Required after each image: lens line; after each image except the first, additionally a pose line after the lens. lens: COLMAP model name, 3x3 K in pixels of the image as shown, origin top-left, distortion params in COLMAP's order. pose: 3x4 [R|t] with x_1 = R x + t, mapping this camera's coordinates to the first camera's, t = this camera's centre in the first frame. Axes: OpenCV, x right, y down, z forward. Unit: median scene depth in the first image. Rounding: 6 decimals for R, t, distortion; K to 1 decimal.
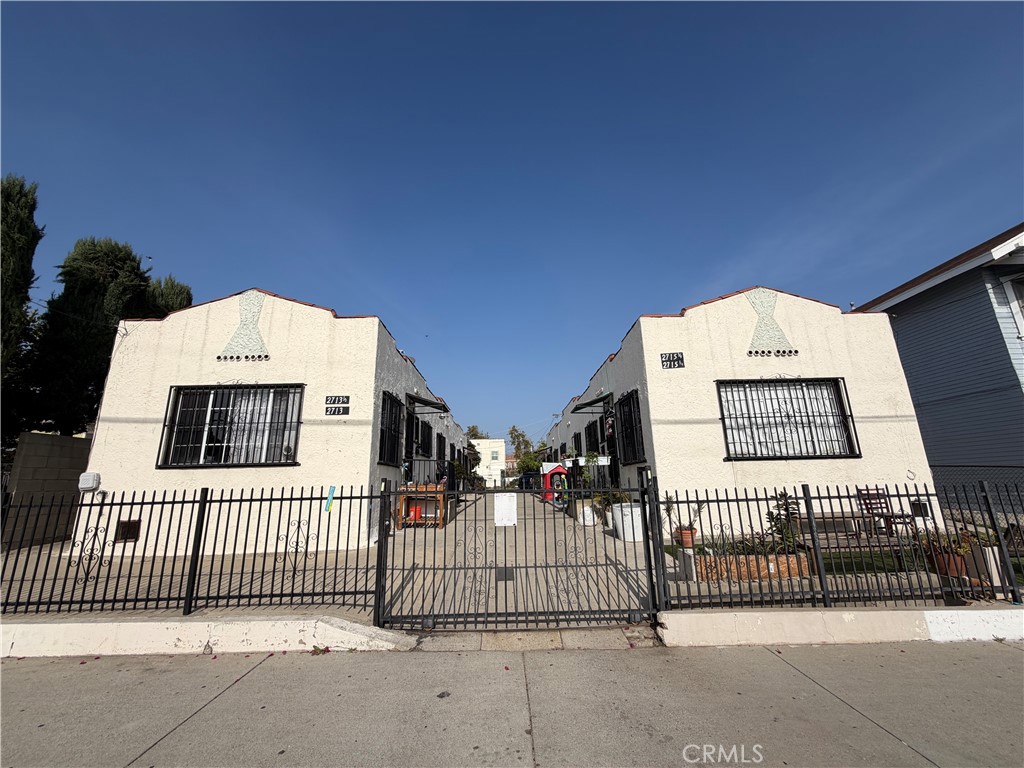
lens RADIAL K [[408.8, 0, 507.9], [0, 408.8, 383.6], [0, 0, 1]] dist [0.000139, -0.000072]
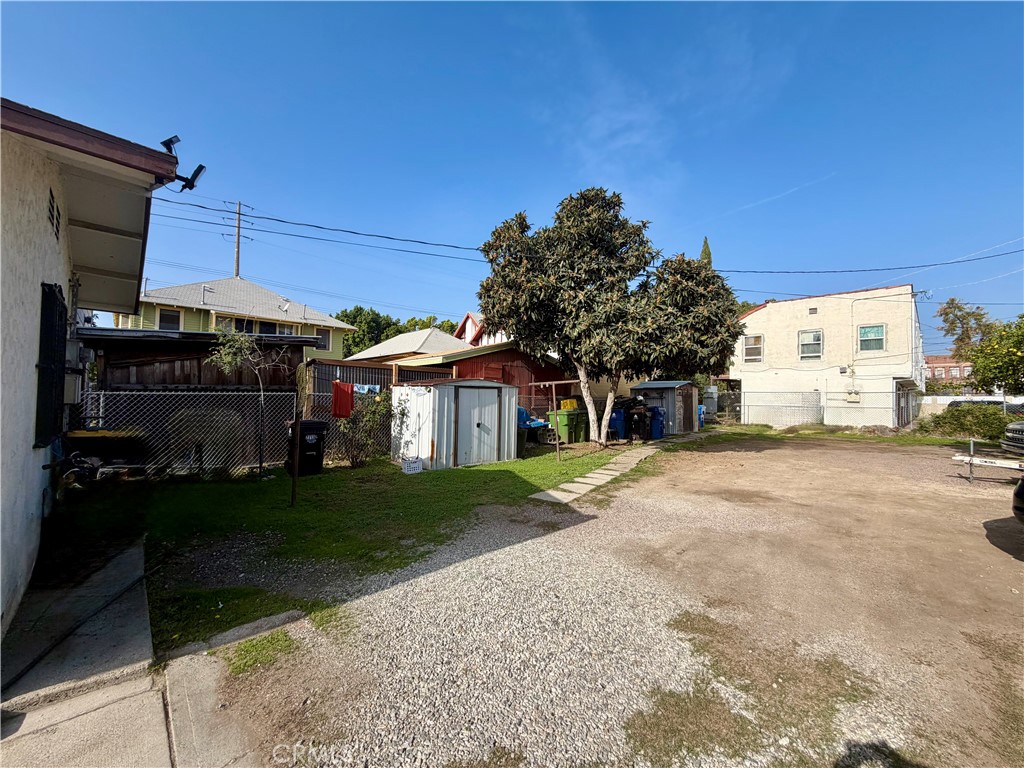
lens RADIAL K [[411.2, 0, 509.9], [0, 411.2, 380.9], [0, 0, 1]] dist [0.000467, -0.000111]
pose [[0.692740, 0.007181, -0.721151, 0.052487], [0.143598, 0.978554, 0.147685, 0.875316], [0.706746, -0.205864, 0.676853, 4.053590]]
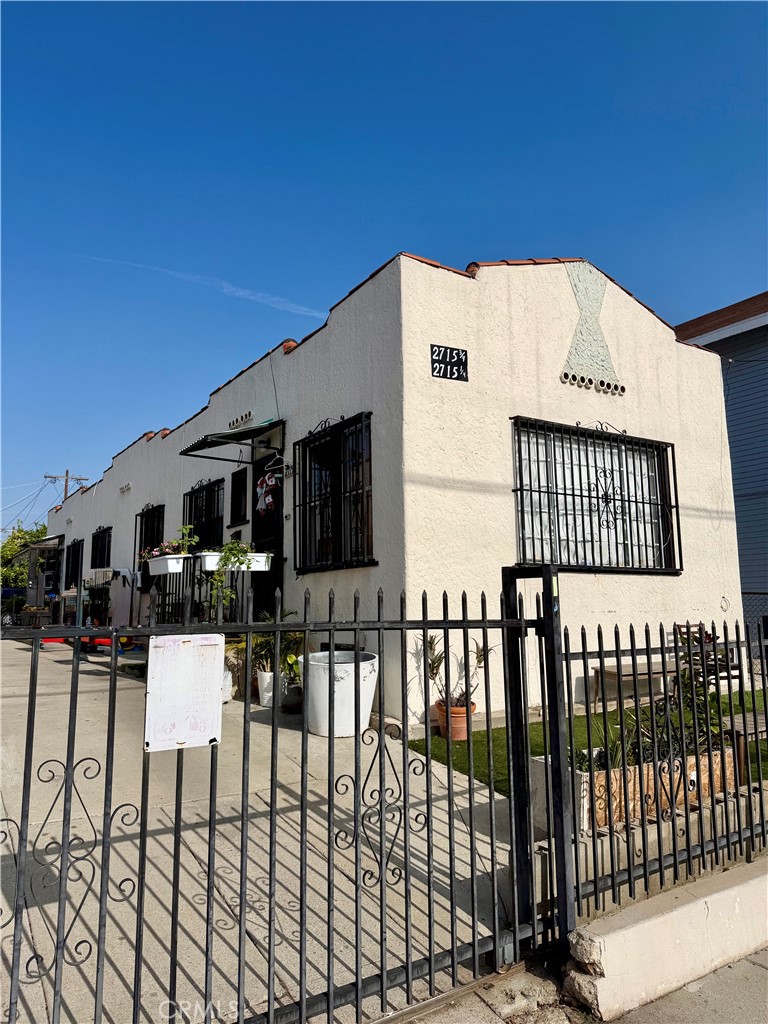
lens RADIAL K [[714.0, 0, 386.3], [0, 714.0, 506.0], [0, 0, 1]] dist [0.105170, -0.170684]
pose [[0.837909, 0.090598, 0.538239, -0.104325], [-0.139623, 0.988895, 0.050906, 0.080325], [-0.527650, -0.117806, 0.841253, 0.309870]]
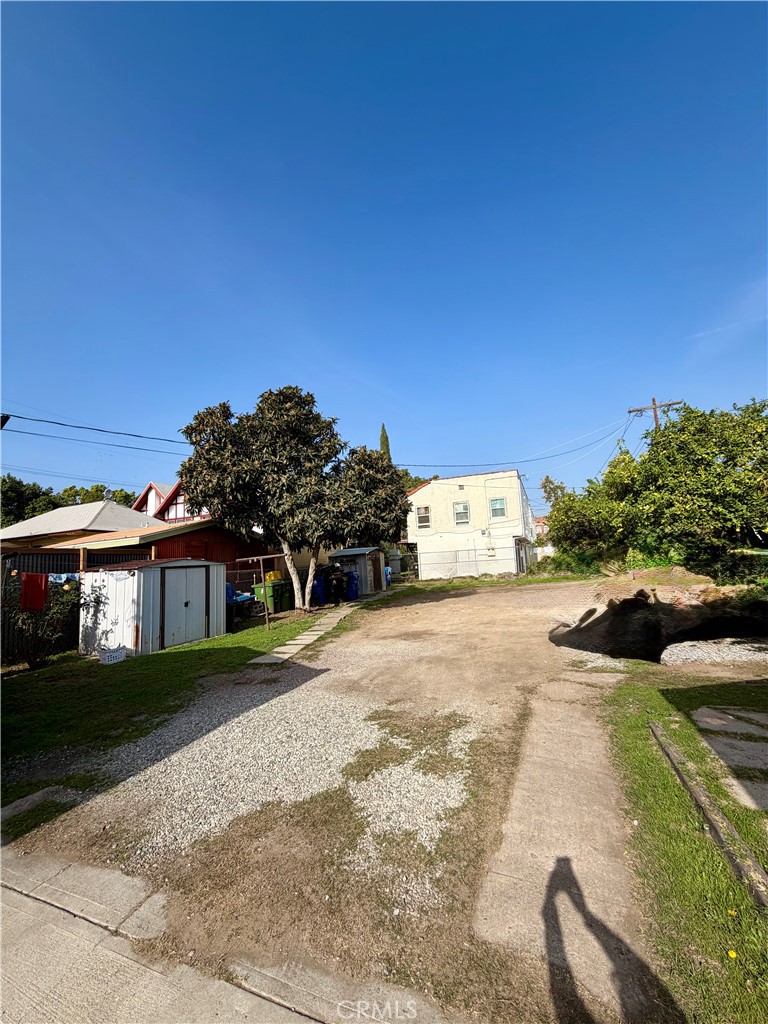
lens RADIAL K [[408.8, 0, 384.2], [0, 408.8, 508.9], [0, 0, 1]] dist [0.000139, -0.000072]
pose [[0.927192, -0.077775, -0.366423, 0.137611], [0.125919, 0.985996, 0.109341, 0.825053], [0.352787, -0.147520, 0.924002, 3.896015]]
